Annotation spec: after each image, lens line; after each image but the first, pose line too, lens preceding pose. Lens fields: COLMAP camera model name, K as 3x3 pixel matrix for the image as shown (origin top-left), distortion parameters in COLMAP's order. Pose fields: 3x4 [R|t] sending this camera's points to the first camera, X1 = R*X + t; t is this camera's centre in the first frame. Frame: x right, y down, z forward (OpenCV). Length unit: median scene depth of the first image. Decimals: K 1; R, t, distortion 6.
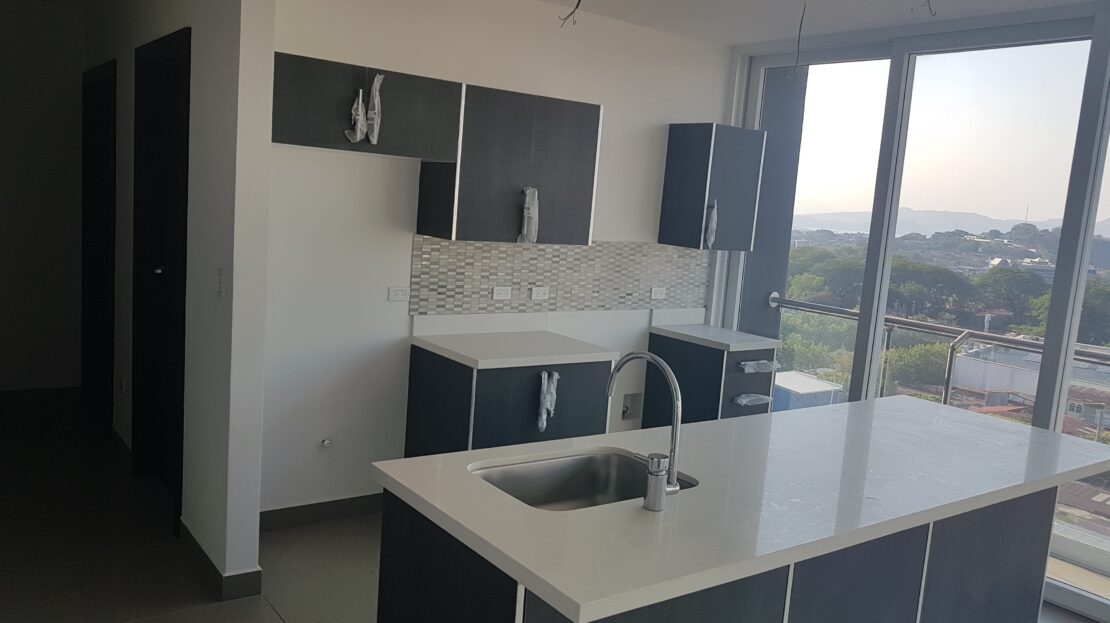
lens RADIAL K [[833.3, 0, 559.0], [0, 833.3, 306.6], [0, 0, 1]] dist [0.029591, 0.004927]
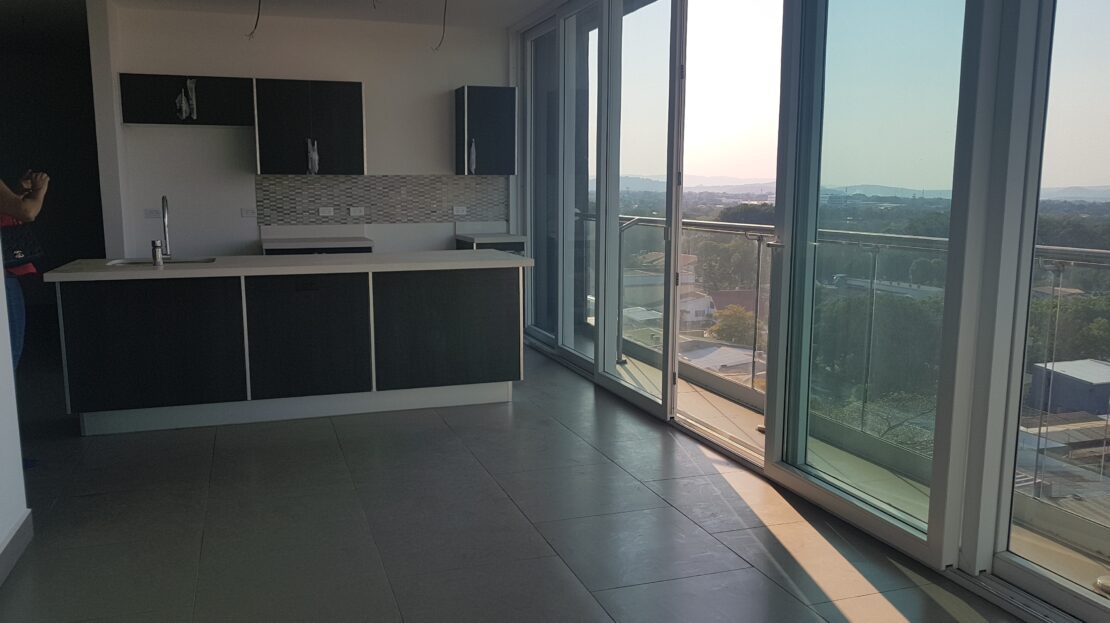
lens RADIAL K [[833.3, 0, 550.0], [0, 833.3, 316.9], [0, 0, 1]] dist [0.029591, 0.004927]
pose [[0.941183, -0.029208, -0.336632, 0.837016], [0.032539, 0.999461, 0.004256, 0.185801], [0.336327, -0.014960, 0.941626, -0.321641]]
